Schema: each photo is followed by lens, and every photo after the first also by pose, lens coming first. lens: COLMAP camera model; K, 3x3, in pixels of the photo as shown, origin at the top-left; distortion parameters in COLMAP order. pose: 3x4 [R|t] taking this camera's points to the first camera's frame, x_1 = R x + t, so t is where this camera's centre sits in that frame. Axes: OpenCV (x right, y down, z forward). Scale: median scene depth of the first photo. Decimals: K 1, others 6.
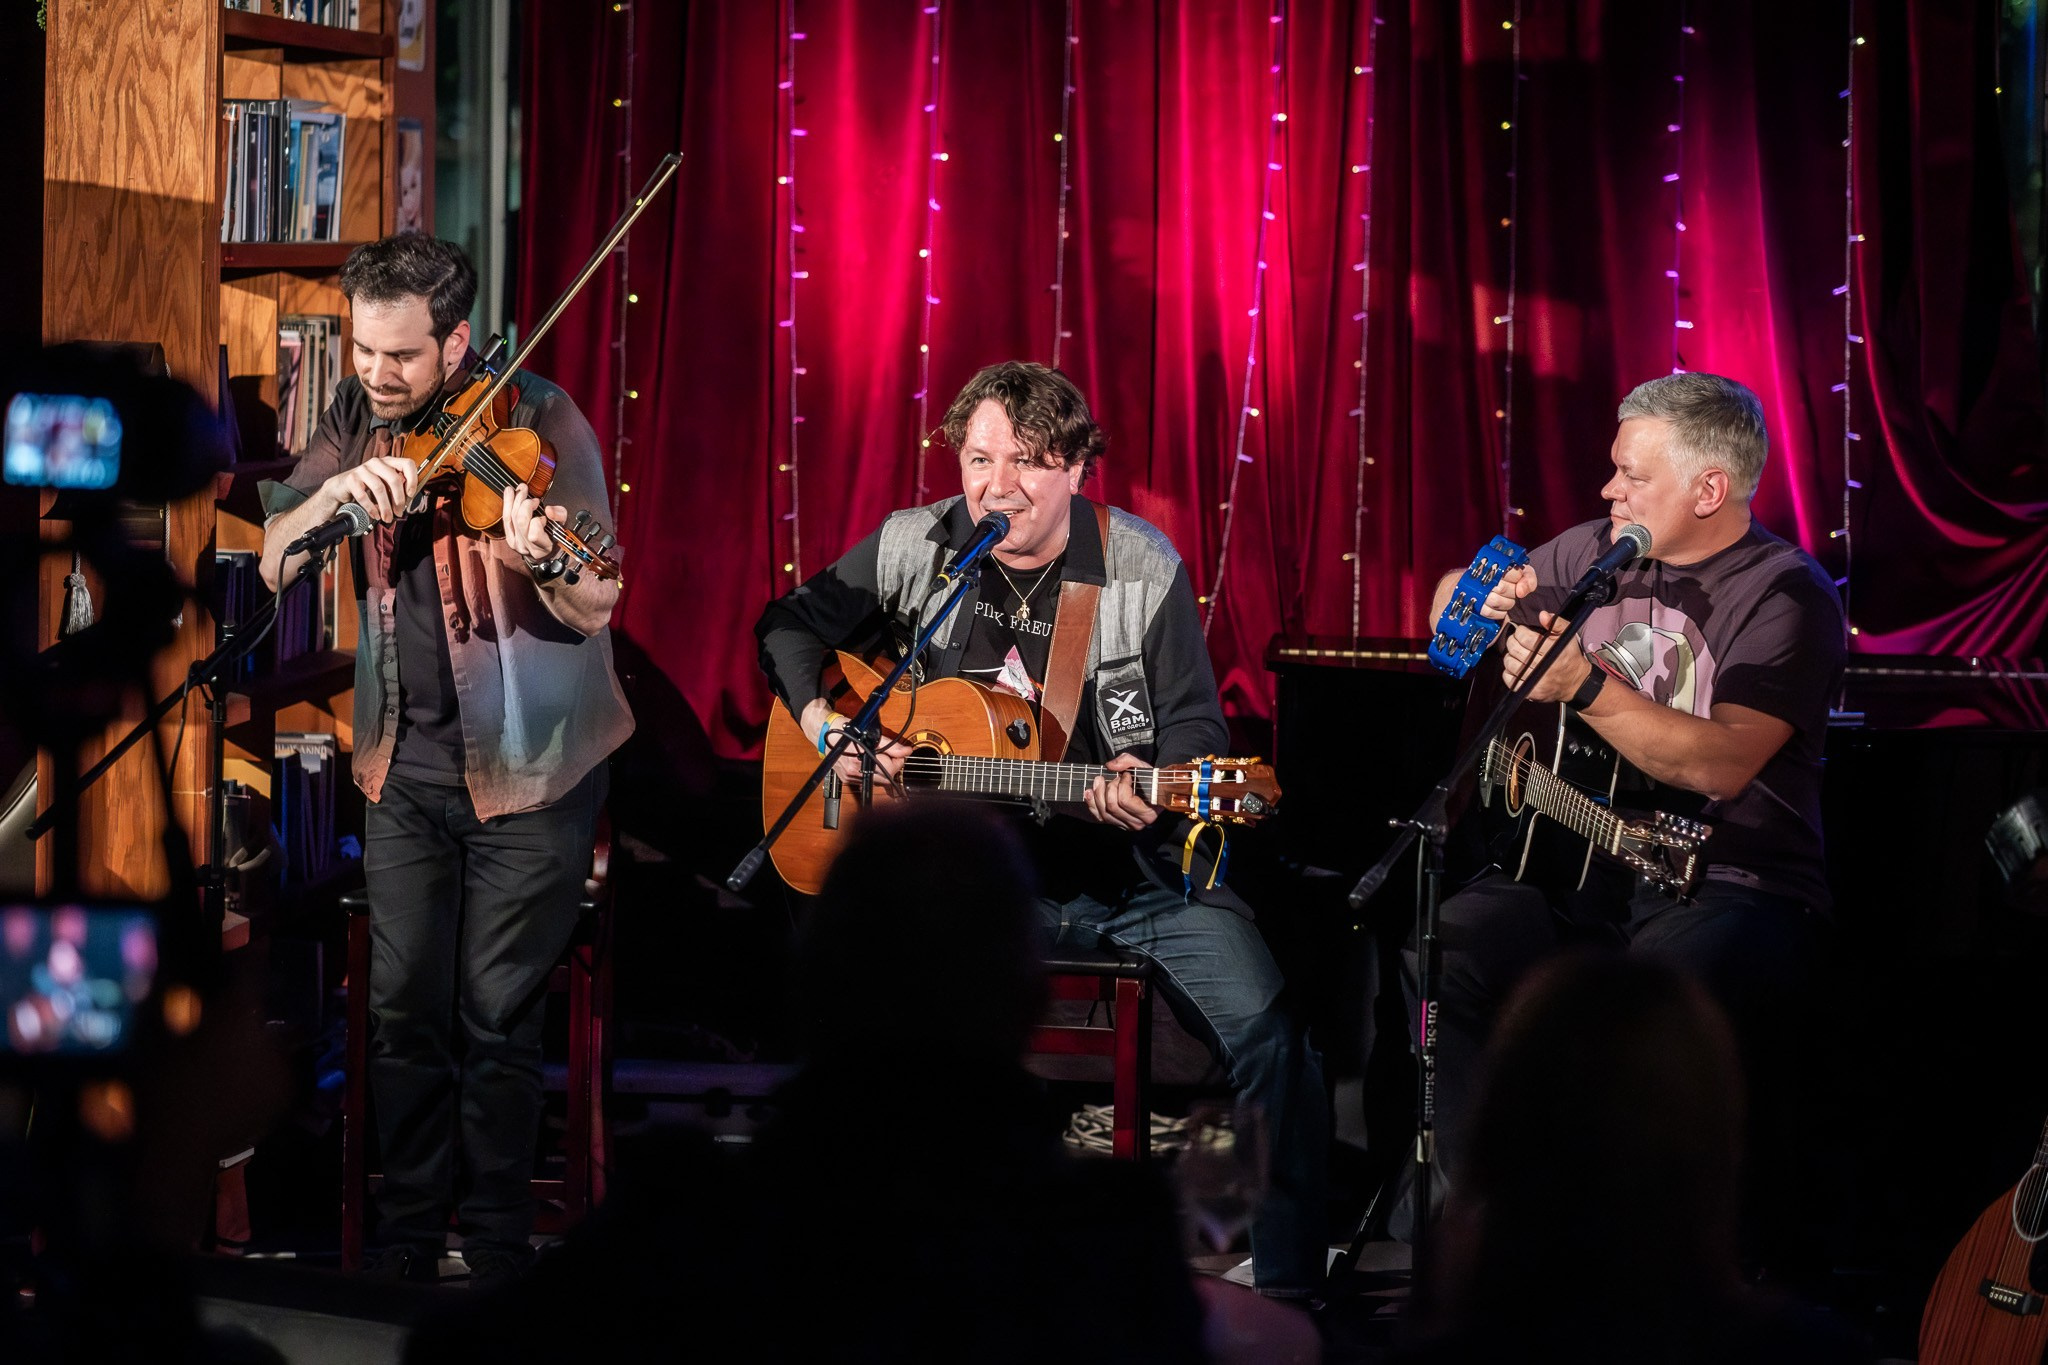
lens RADIAL K [[5036.9, 0, 1007.8], [0, 5036.9, 694.9], [0, 0, 1]] dist [0.075930, 0.000000]
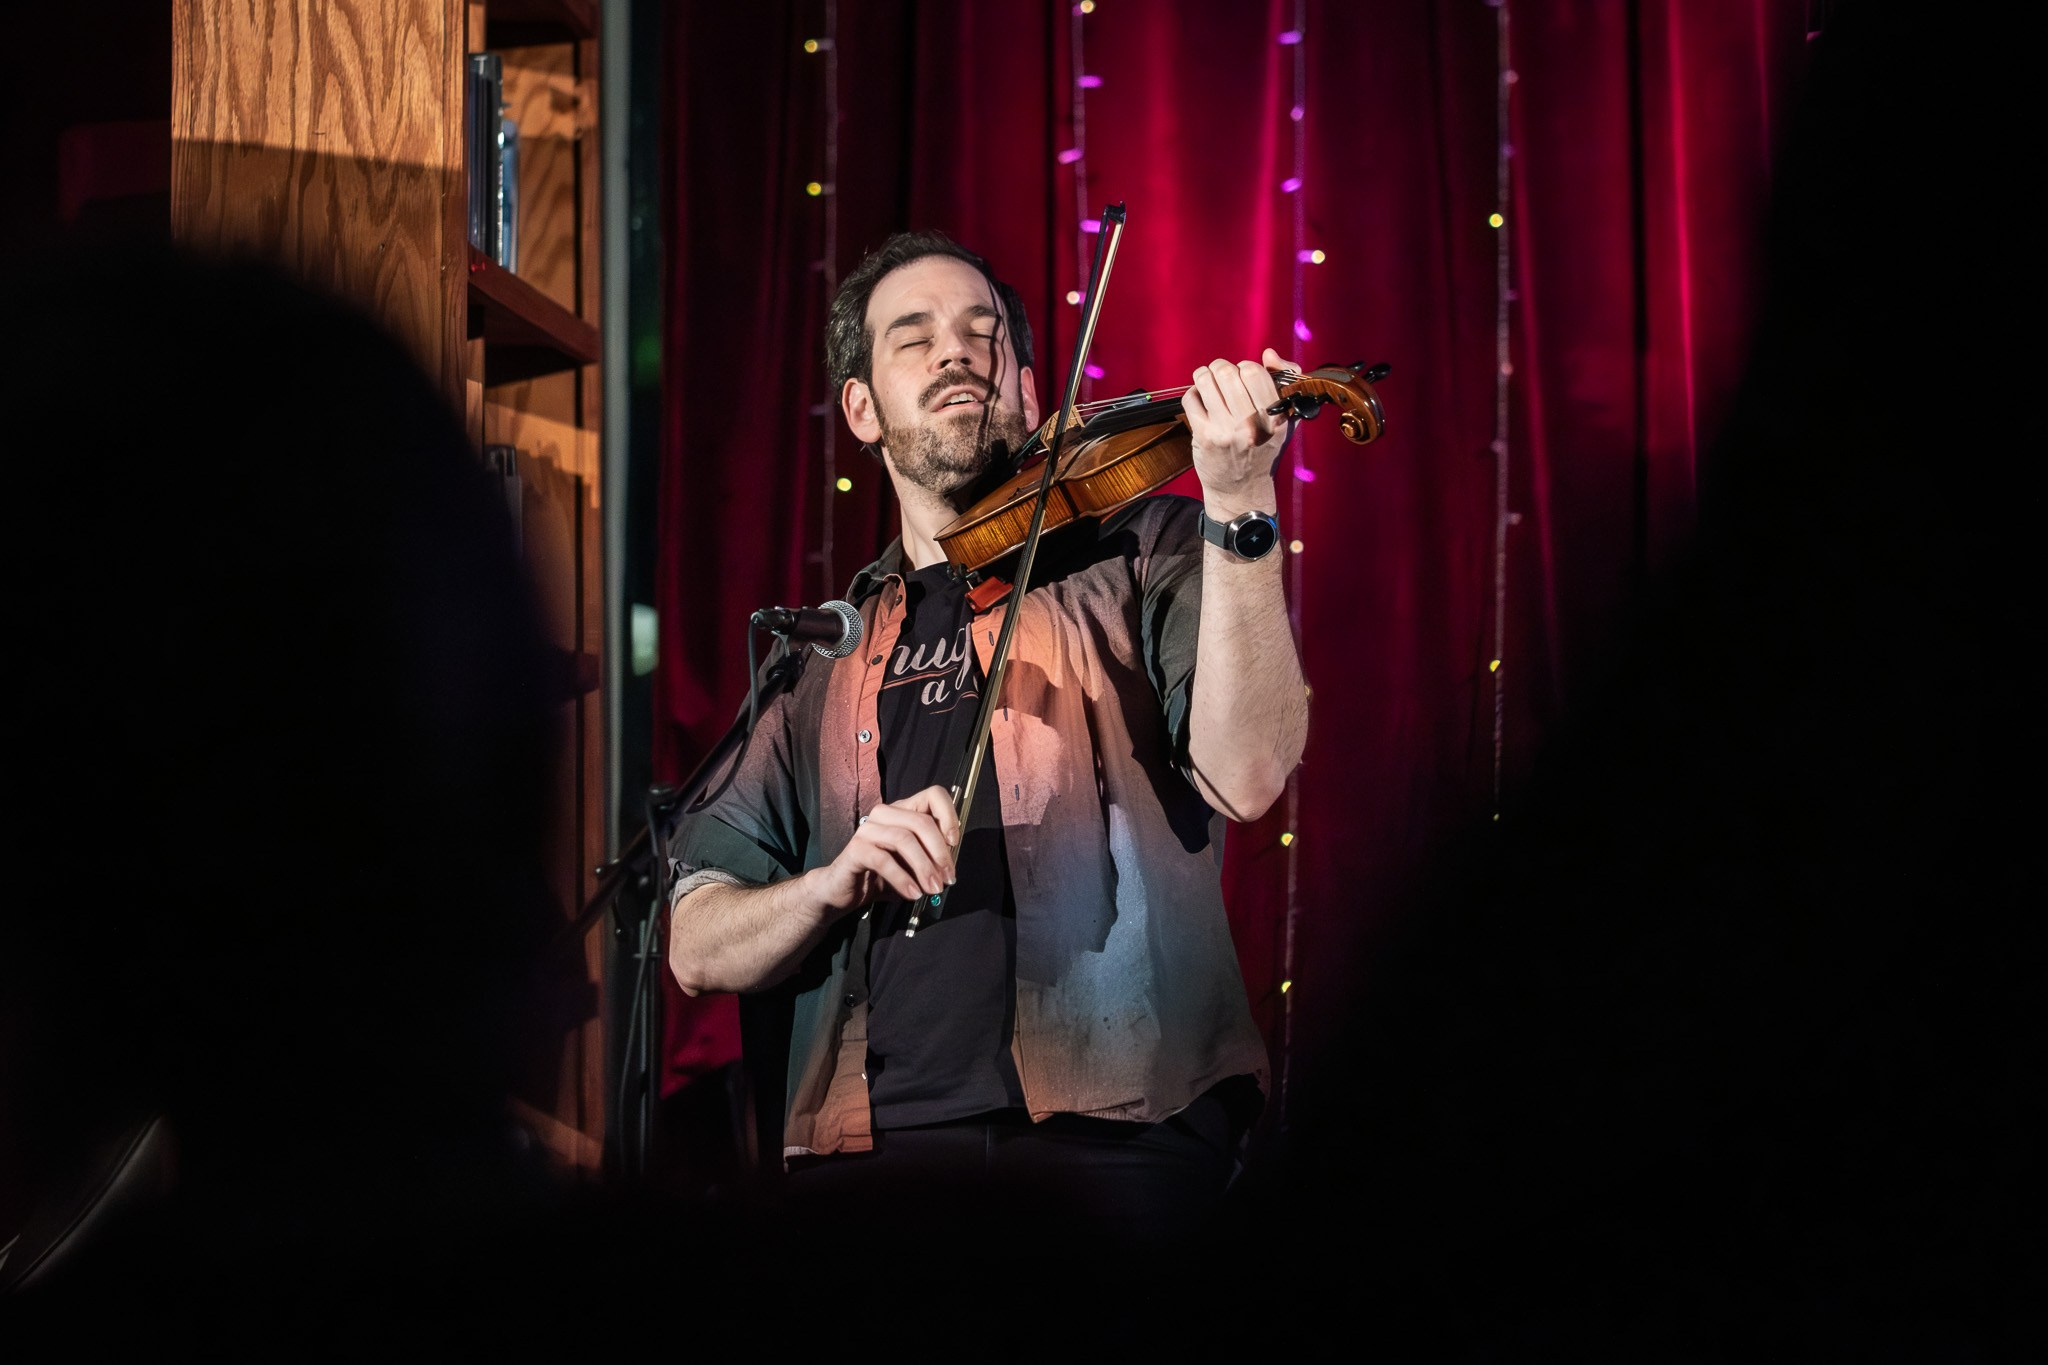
lens RADIAL K [[6162.0, 0, 1022.0], [0, 6162.0, 672.3], [0, 0, 1]] dist [0.170191, 0.000000]
pose [[0.996690, -0.024720, 0.077449, -0.147471], [0.033263, 0.993261, -0.111025, 0.045505], [-0.074182, 0.113233, 0.990795, 0.269595]]
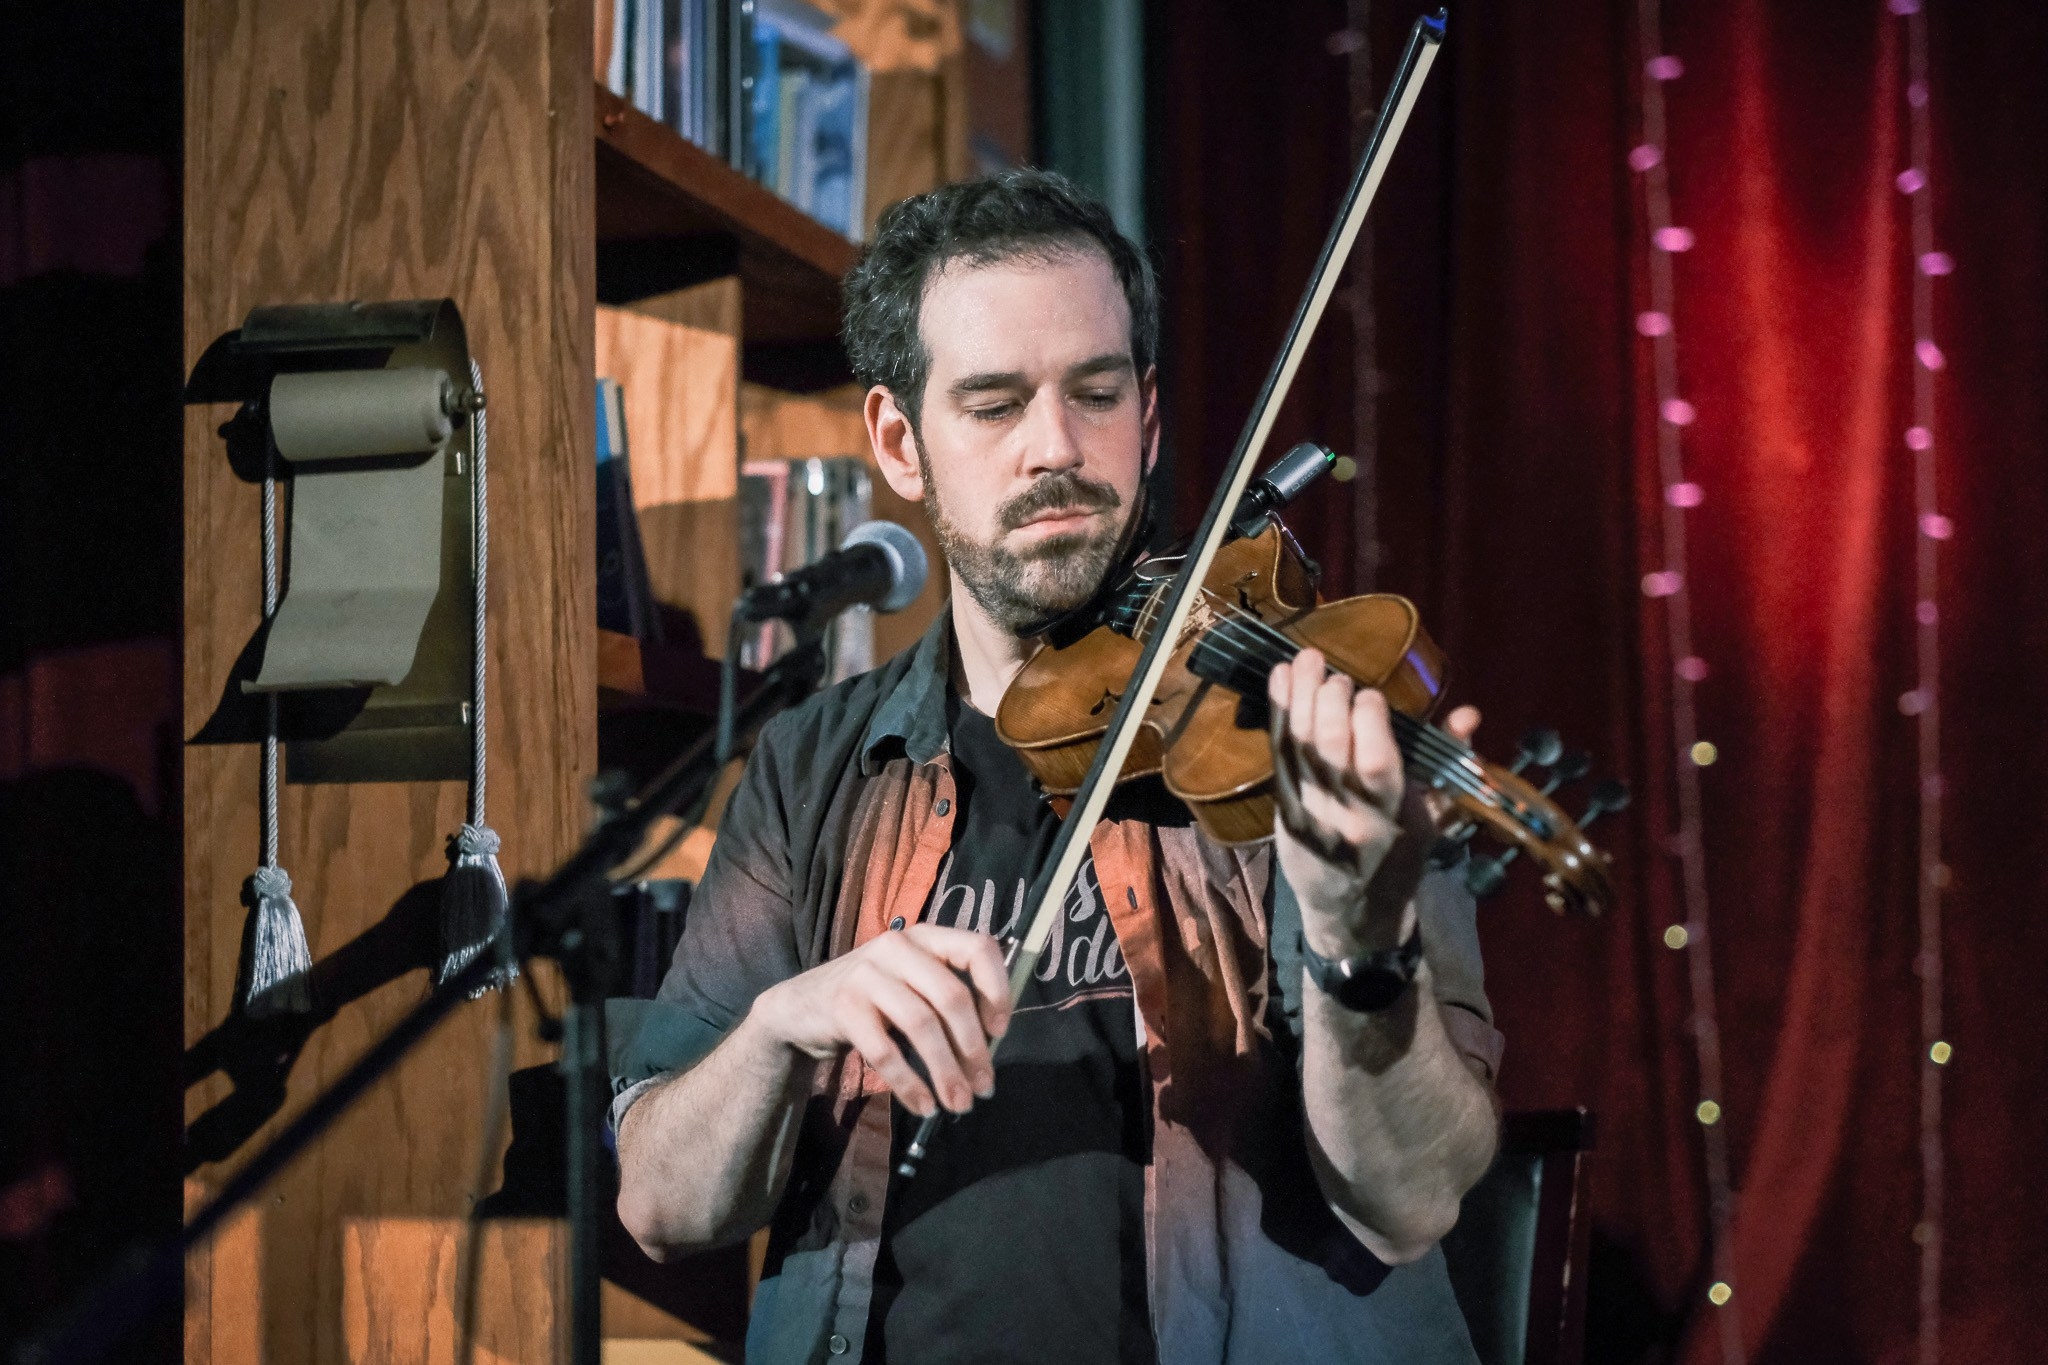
lens RADIAL K [[5036.9, 0, 1074.8], [0, 5036.9, 759.3], [0, 0, 1]] dist [0.075930, 0.000000]
pose [[0.995539, -0.047244, -0.081670, -0.082762], [0.034629, 0.988154, -0.149506, 0.032550], [0.087765, 0.146011, 0.985382, 0.588369]]
